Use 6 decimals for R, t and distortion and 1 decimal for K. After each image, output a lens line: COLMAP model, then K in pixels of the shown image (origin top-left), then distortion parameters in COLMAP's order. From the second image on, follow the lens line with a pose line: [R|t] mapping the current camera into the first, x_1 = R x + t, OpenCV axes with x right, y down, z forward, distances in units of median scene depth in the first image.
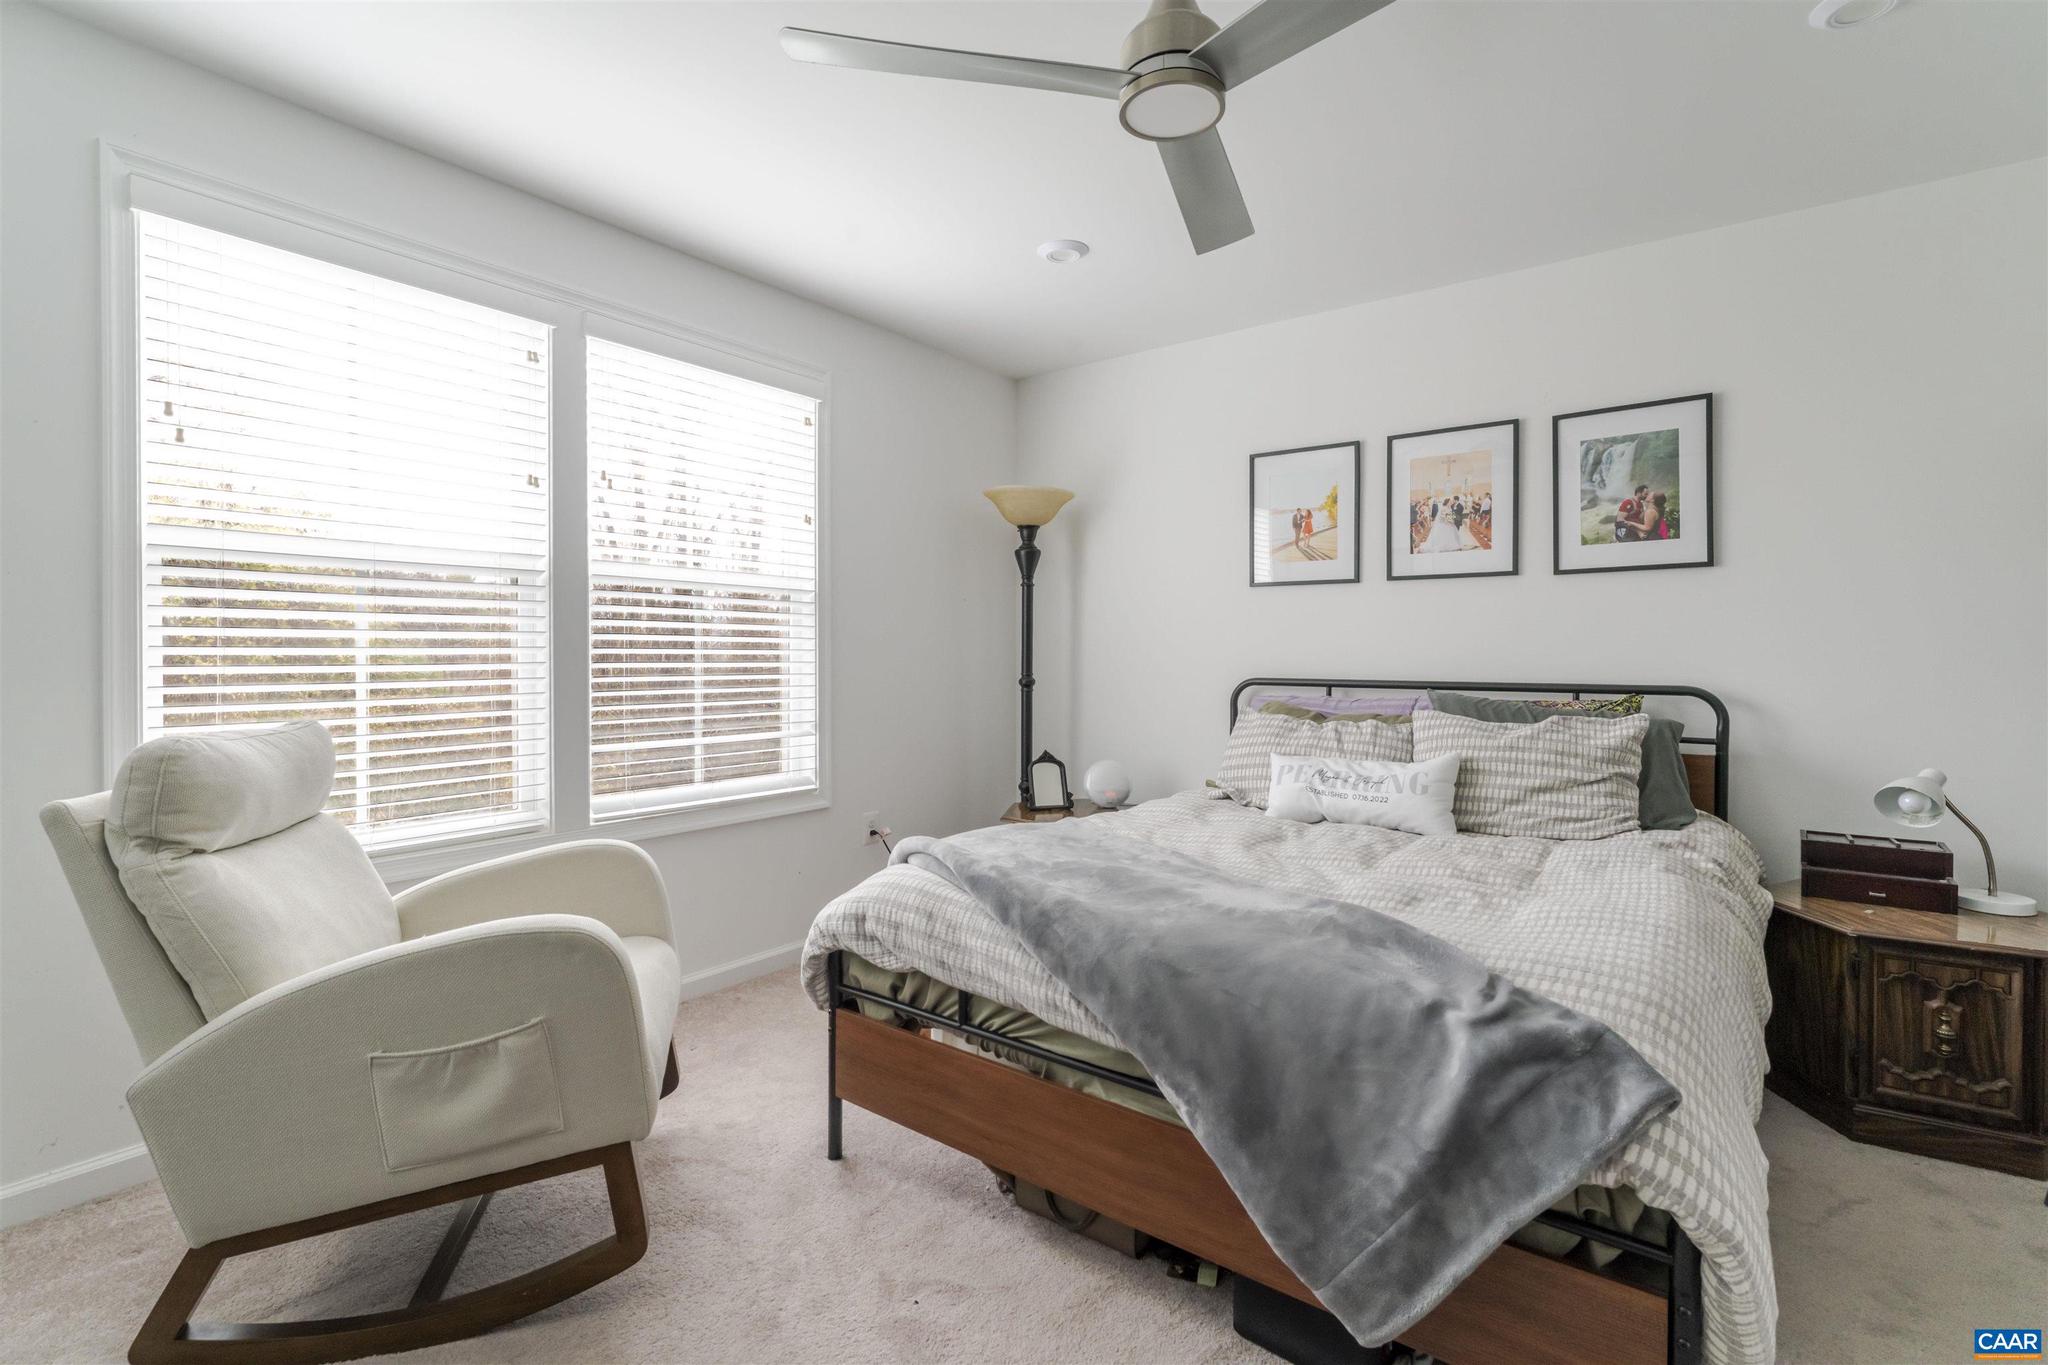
lens RADIAL K [[925.8, 0, 1017.1], [0, 925.8, 665.7], [0, 0, 1]] dist [-0.000718, 0.000068]
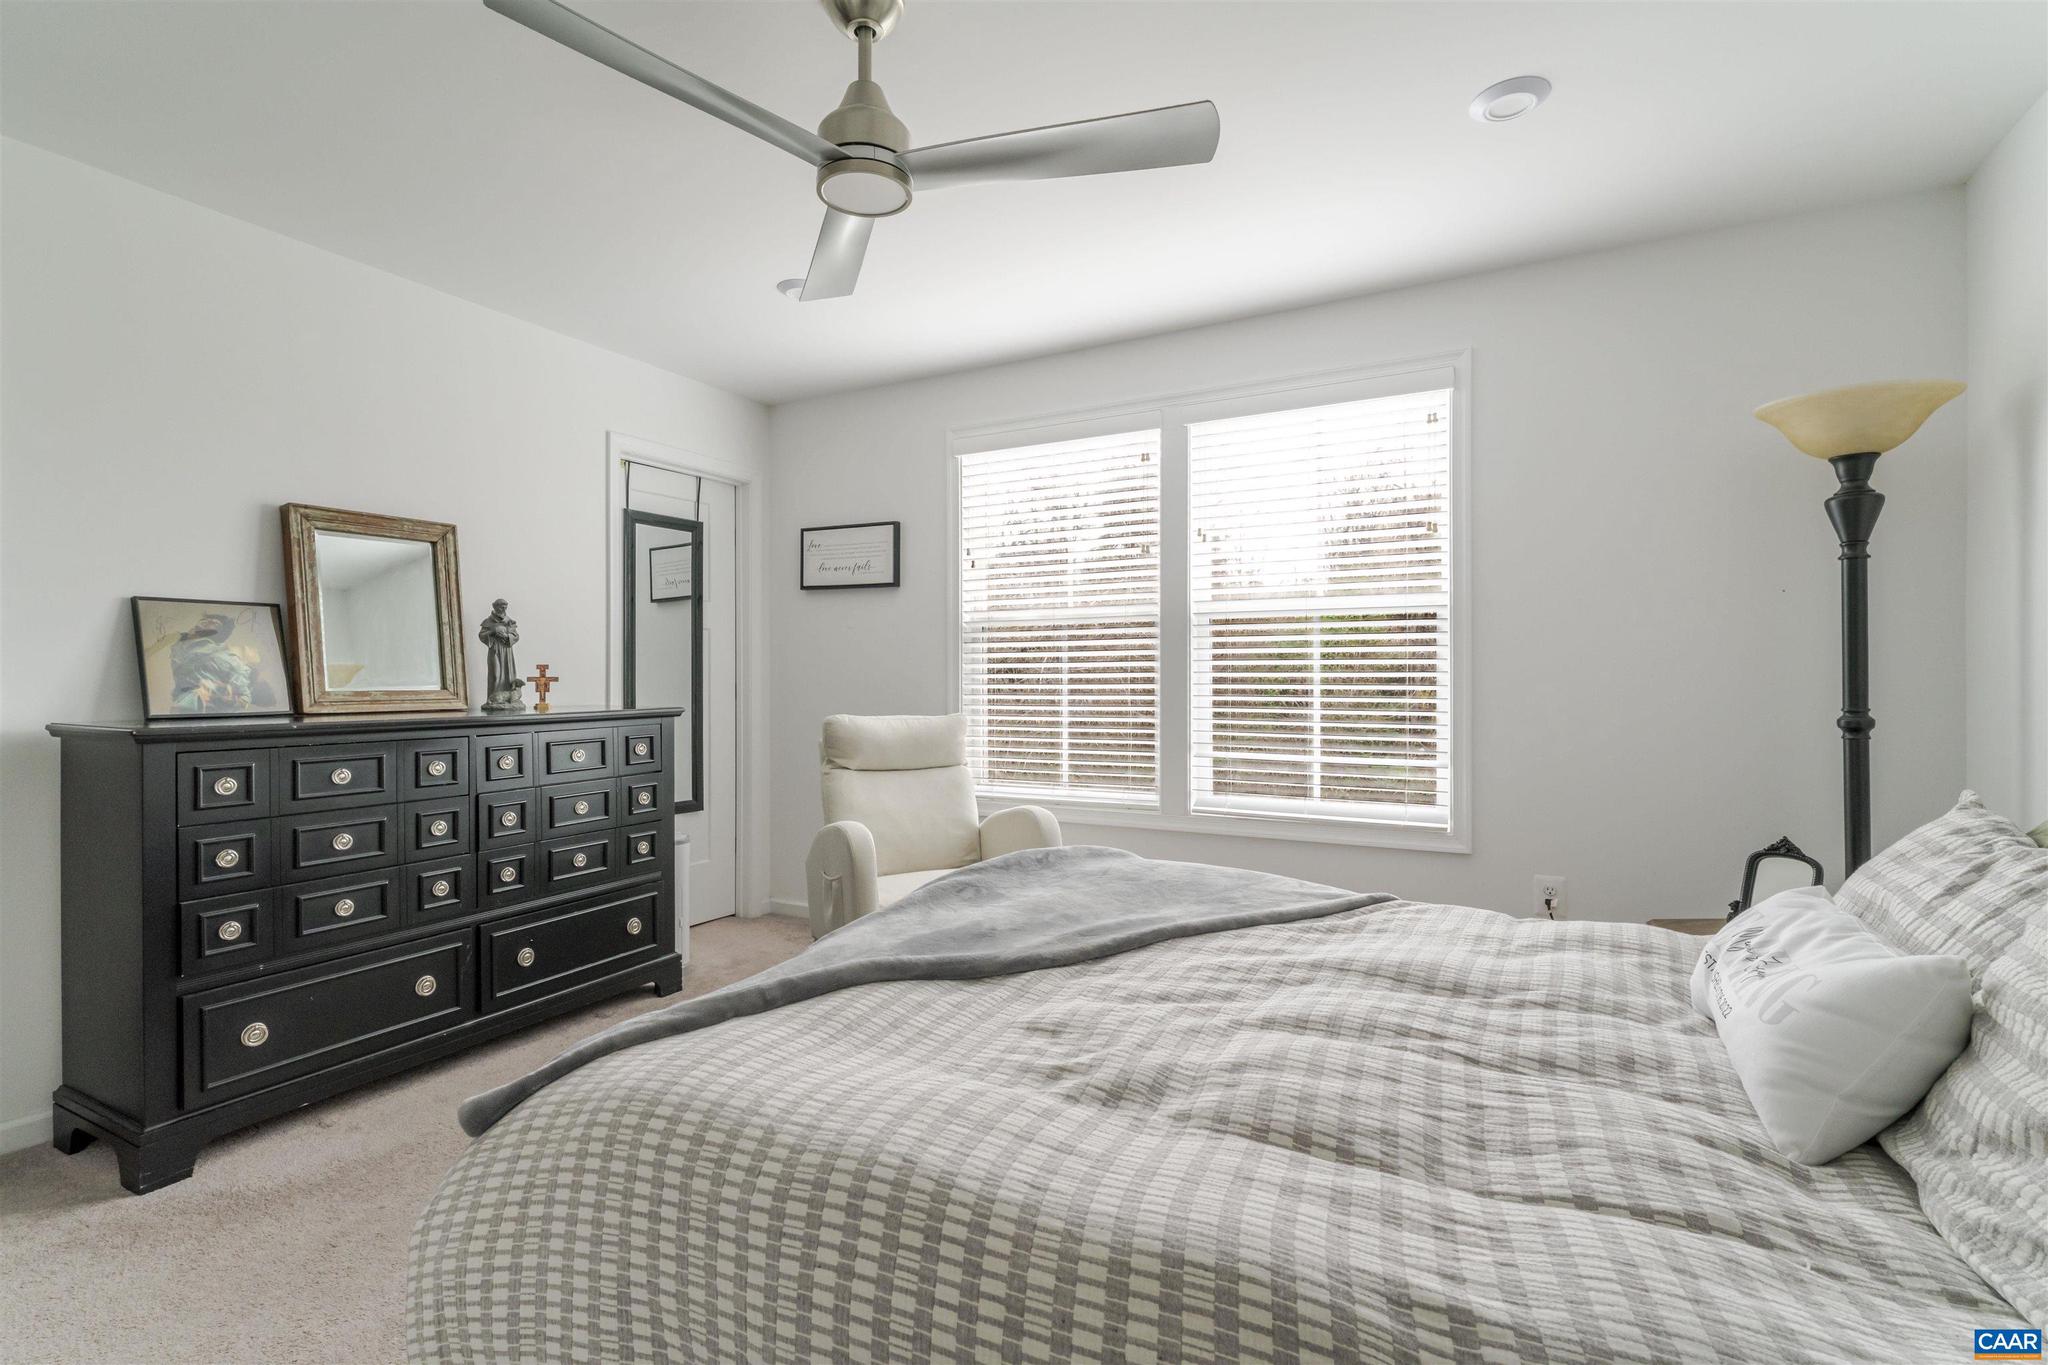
lens RADIAL K [[925.8, 0, 1017.1], [0, 925.8, 665.7], [0, 0, 1]] dist [-0.000718, 0.000068]
pose [[0.155867, -0.011498, -0.987711, 0.689782], [-0.008556, 0.999879, -0.012990, -0.008598], [0.987741, 0.010476, 0.155750, 0.534116]]
